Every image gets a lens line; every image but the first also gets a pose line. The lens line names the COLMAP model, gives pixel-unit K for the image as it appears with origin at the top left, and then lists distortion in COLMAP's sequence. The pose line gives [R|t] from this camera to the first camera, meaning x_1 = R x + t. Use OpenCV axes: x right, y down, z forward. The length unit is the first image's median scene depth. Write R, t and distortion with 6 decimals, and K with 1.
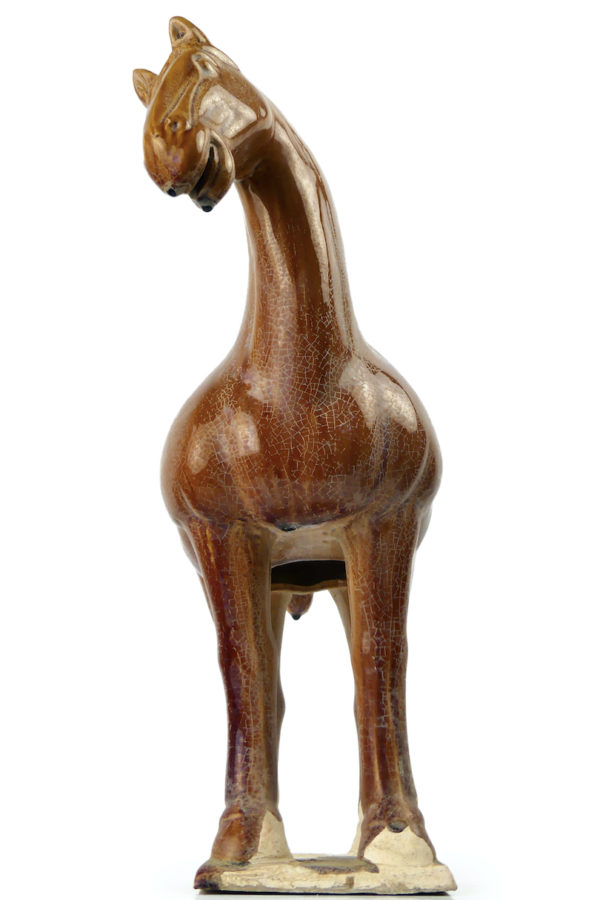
lens RADIAL K [[1044.3, 0, 300.0], [0, 1044.3, 450.0], [0, 0, 1]] dist [-0.008461, -0.011545]
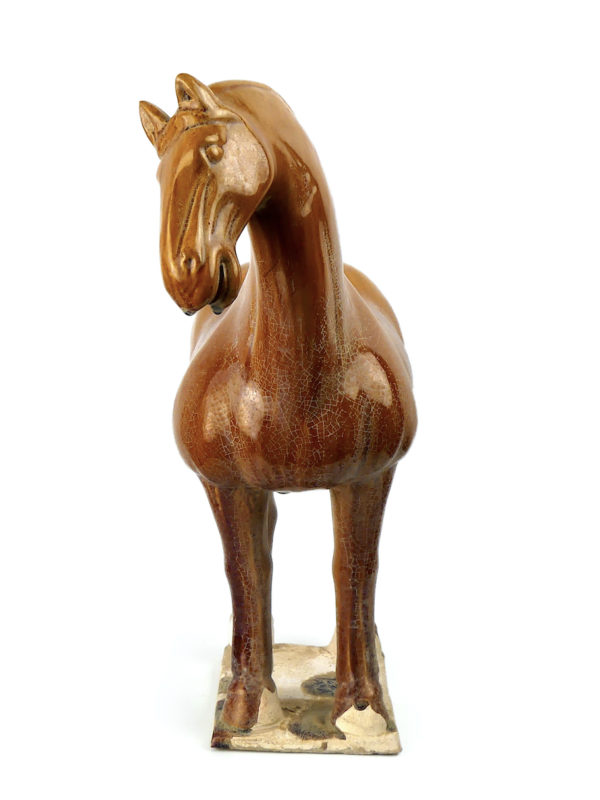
lens RADIAL K [[1307.0, 0, 300.0], [0, 1307.0, 400.0], [0, 0, 1]] dist [-0.023381, -0.027800]
pose [[0.999764, 0.018146, 0.011925, -0.012299], [-0.021622, 0.882274, 0.470239, -0.749462], [-0.001988, -0.470386, 0.882459, -0.287004]]
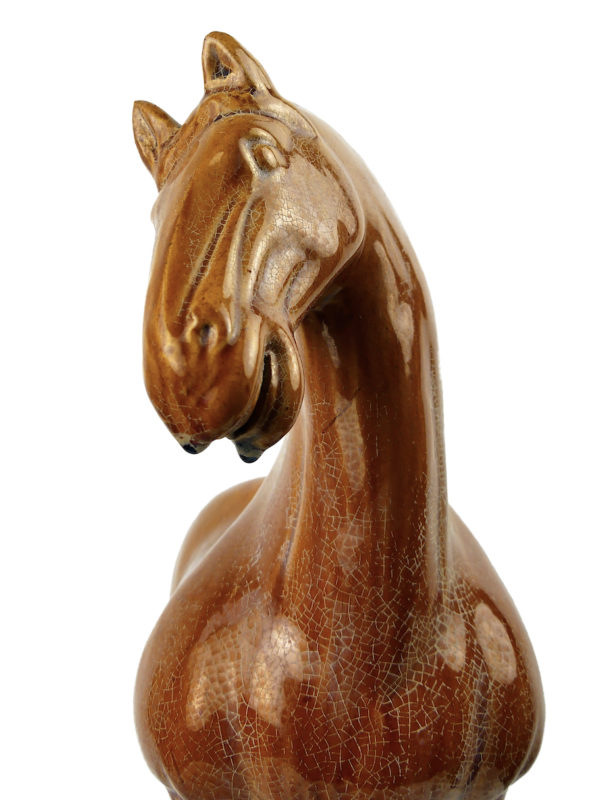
lens RADIAL K [[1024.2, 0, 319.0], [0, 1024.2, 401.1], [0, 0, 1]] dist [-0.018731, -0.015419]
pose [[0.993818, 0.092521, 0.061364, -0.080104], [-0.103122, 0.974042, 0.201516, -0.342738], [-0.041127, -0.206598, 0.977561, 0.419306]]
